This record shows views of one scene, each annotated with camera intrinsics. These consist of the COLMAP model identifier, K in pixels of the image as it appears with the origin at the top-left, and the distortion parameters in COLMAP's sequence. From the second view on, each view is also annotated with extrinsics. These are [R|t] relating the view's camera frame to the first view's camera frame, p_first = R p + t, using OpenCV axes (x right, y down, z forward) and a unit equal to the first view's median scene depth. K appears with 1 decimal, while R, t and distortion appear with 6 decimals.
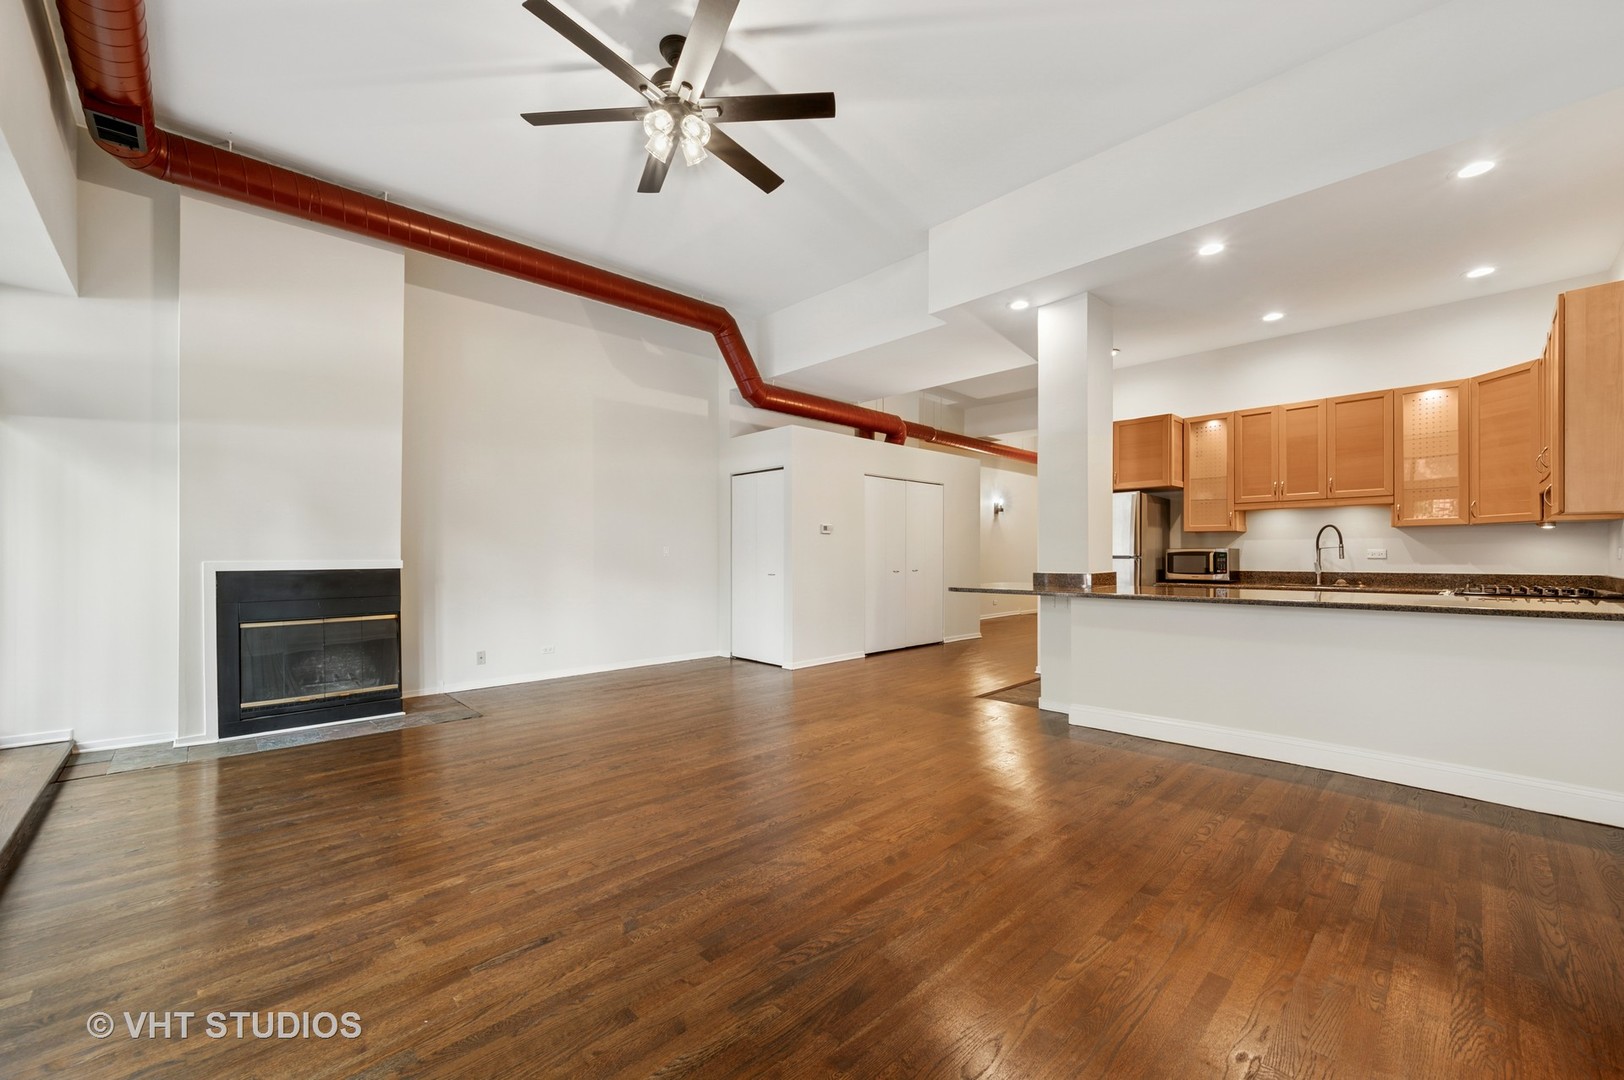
lens RADIAL K [[645.2, 0, 821.2], [0, 645.2, 557.6], [0, 0, 1]] dist [0.000268, 0.000556]
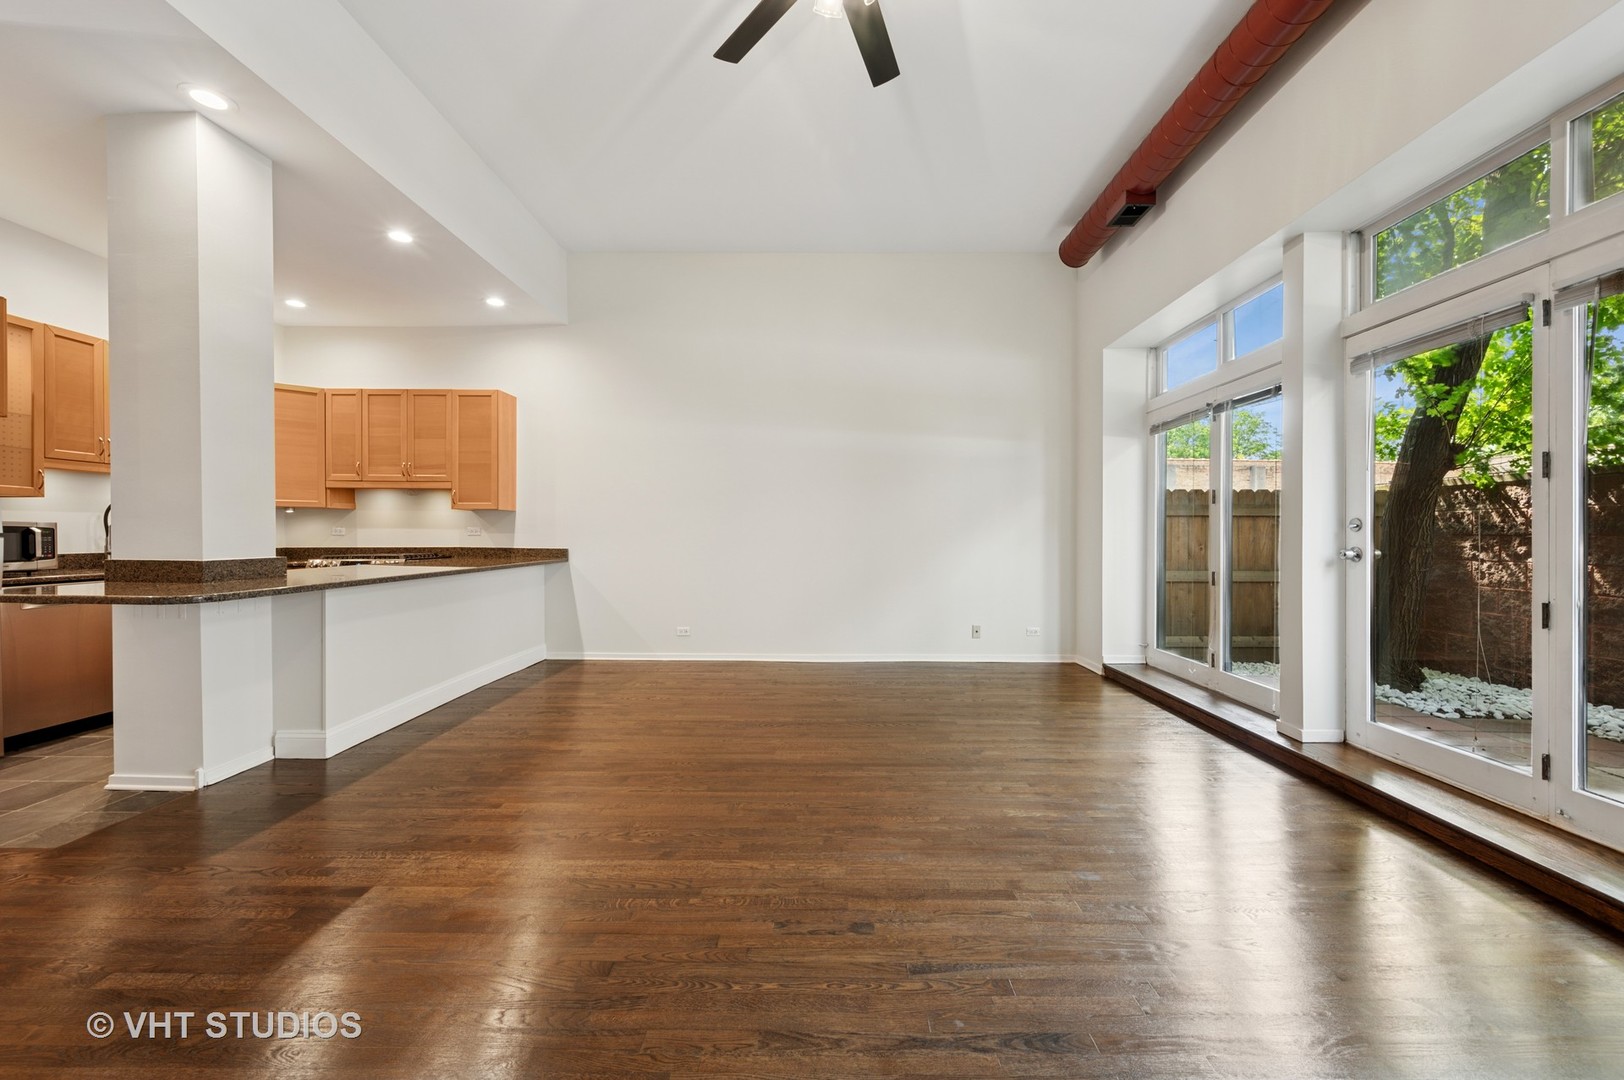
lens RADIAL K [[645.2, 0, 815.2], [0, 645.2, 541.2], [0, 0, 1]] dist [0.000268, 0.000556]
pose [[-0.701384, -0.007180, 0.712747, -0.473218], [0.003747, 0.999898, 0.013759, -0.000504], [-0.712774, 0.012321, -0.701286, 0.983066]]
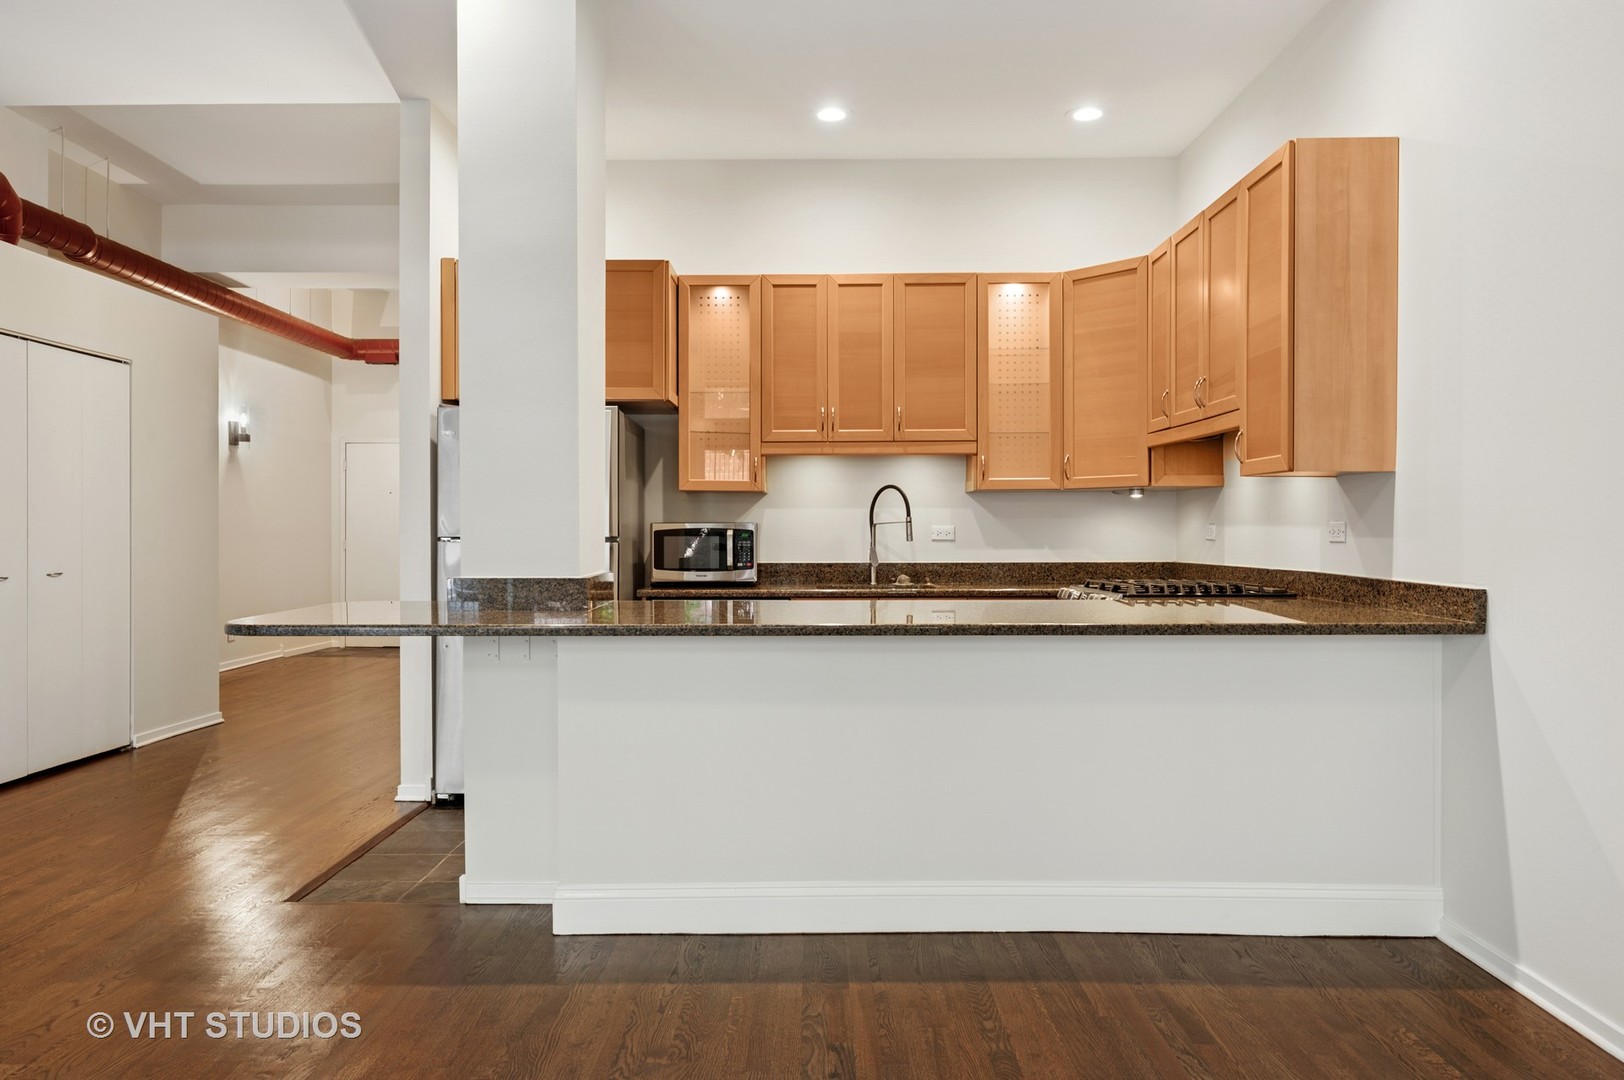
lens RADIAL K [[1120.8, 0, 793.4], [0, 1120.8, 542.4], [0, 0, 1]] dist [-0.003671, 0.003231]
pose [[0.714245, -0.005373, 0.699876, -0.014677], [0.002793, 0.999984, 0.004827, -0.002286], [-0.699891, -0.001493, 0.714249, 0.321285]]
